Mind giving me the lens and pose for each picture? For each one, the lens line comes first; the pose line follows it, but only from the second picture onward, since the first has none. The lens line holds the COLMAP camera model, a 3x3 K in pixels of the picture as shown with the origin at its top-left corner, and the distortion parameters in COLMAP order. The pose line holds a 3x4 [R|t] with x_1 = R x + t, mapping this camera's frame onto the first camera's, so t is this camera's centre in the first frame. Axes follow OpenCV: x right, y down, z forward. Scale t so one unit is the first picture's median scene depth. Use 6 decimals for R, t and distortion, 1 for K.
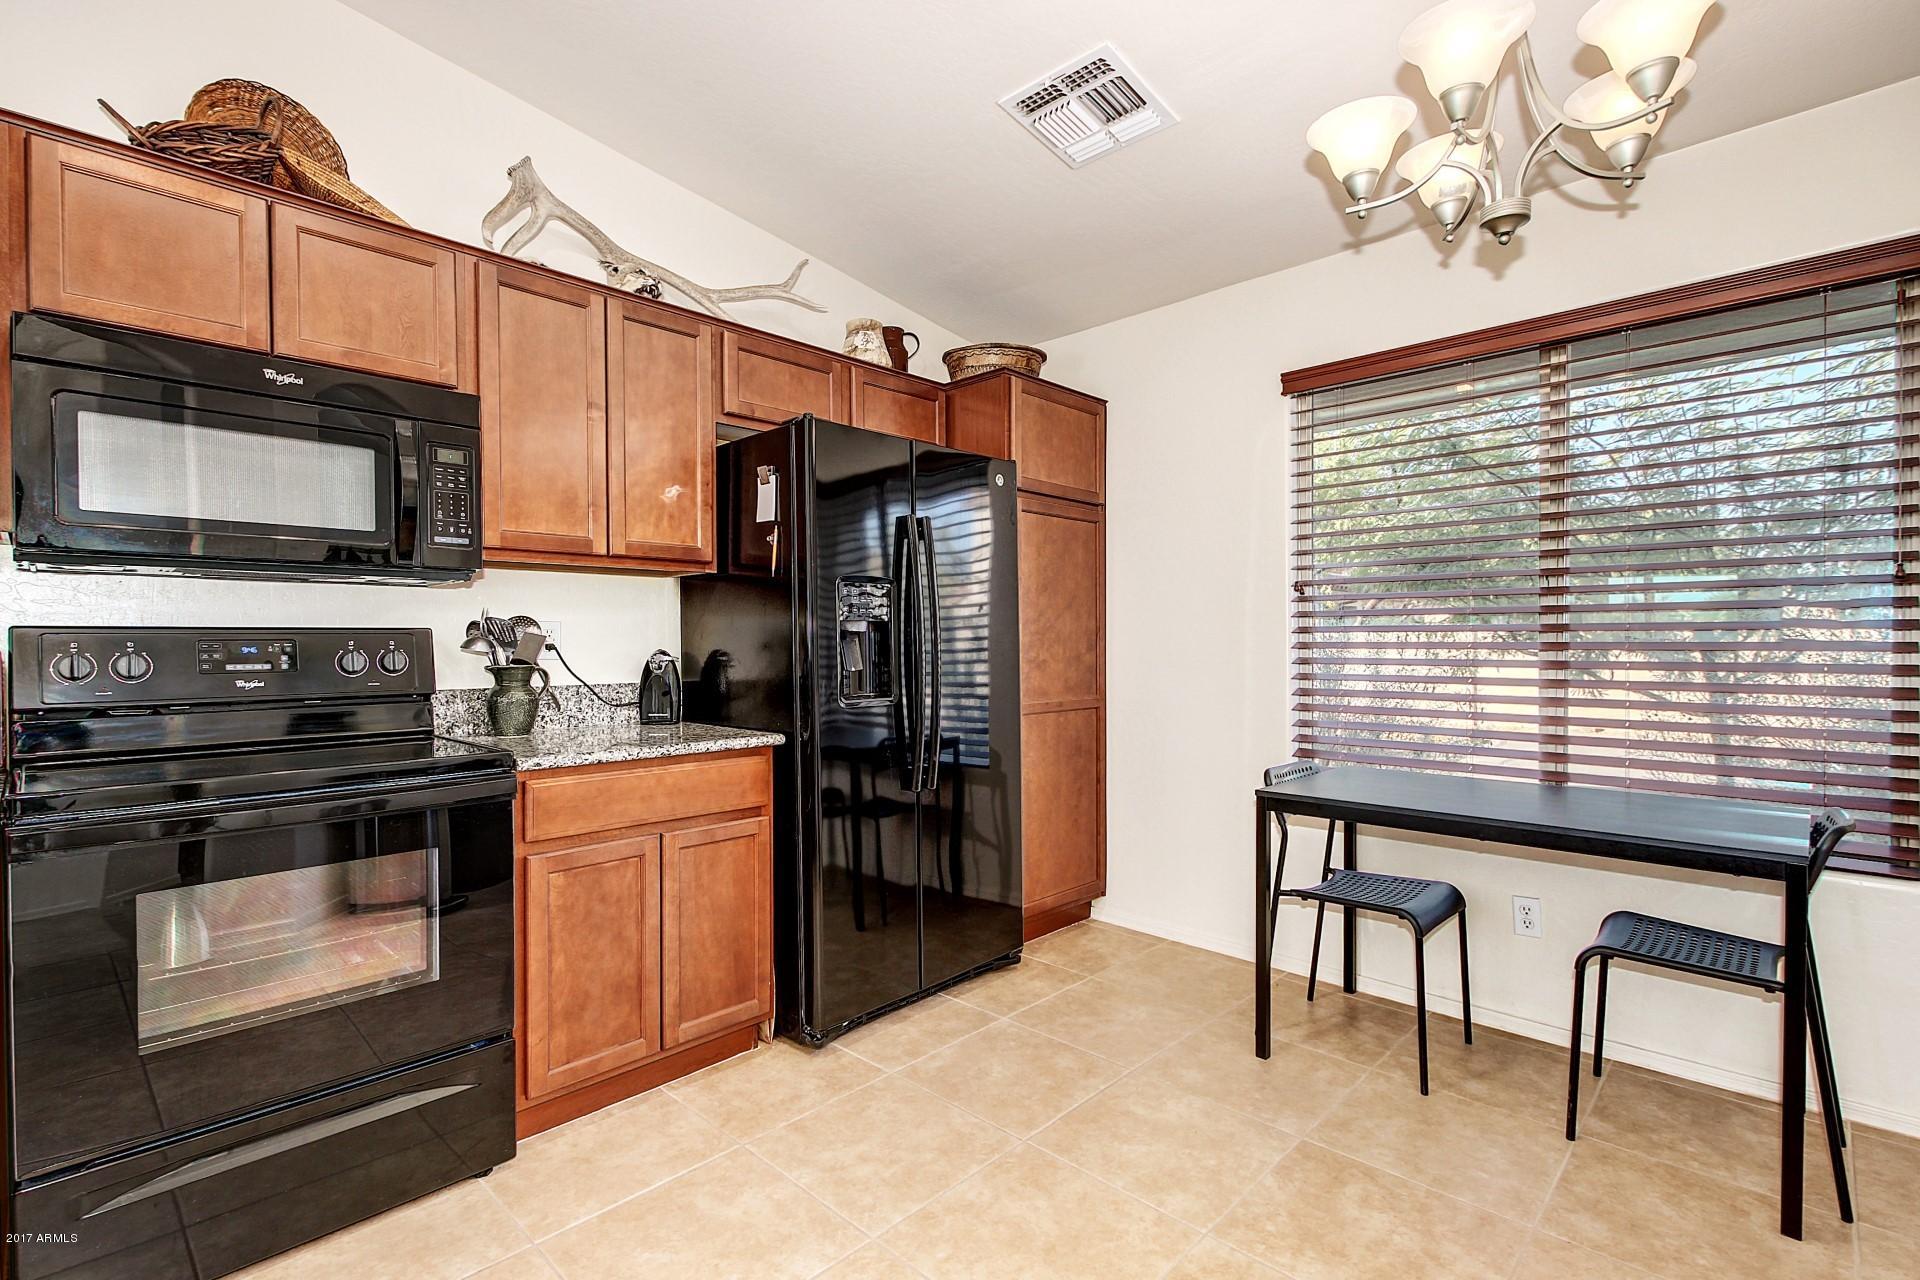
lens RADIAL K [[894.6, 0, 955.6], [0, 894.6, 643.0], [0, 0, 1]] dist [0.003088, -0.000149]
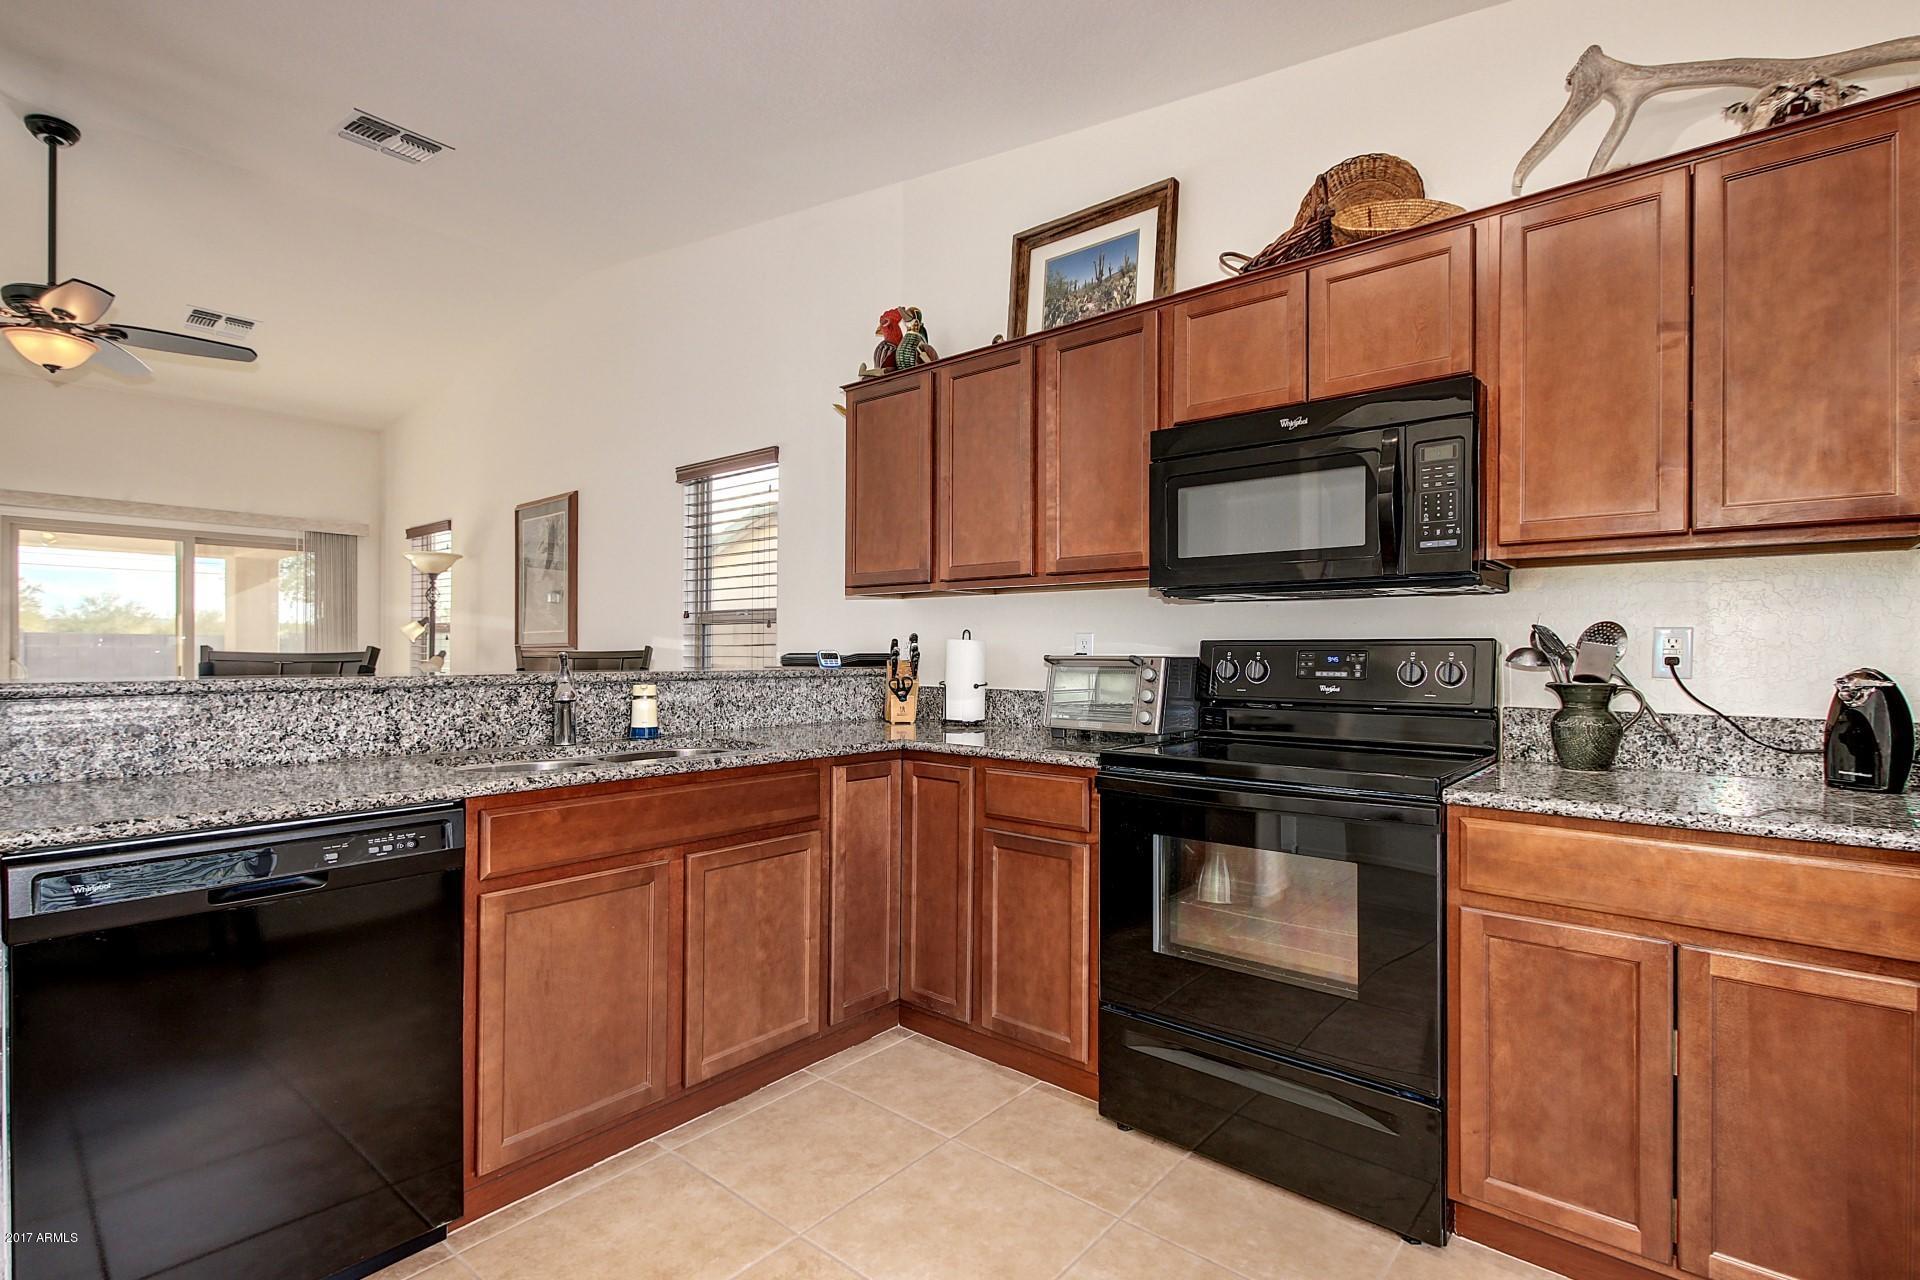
lens RADIAL K [[894.6, 0, 956.6], [0, 894.6, 647.2], [0, 0, 1]] dist [0.003088, -0.000149]
pose [[0.058774, -0.001244, -0.998271, 0.317193], [-0.006673, 0.999976, -0.001639, -0.002885], [0.998249, 0.006757, 0.058764, 0.434025]]
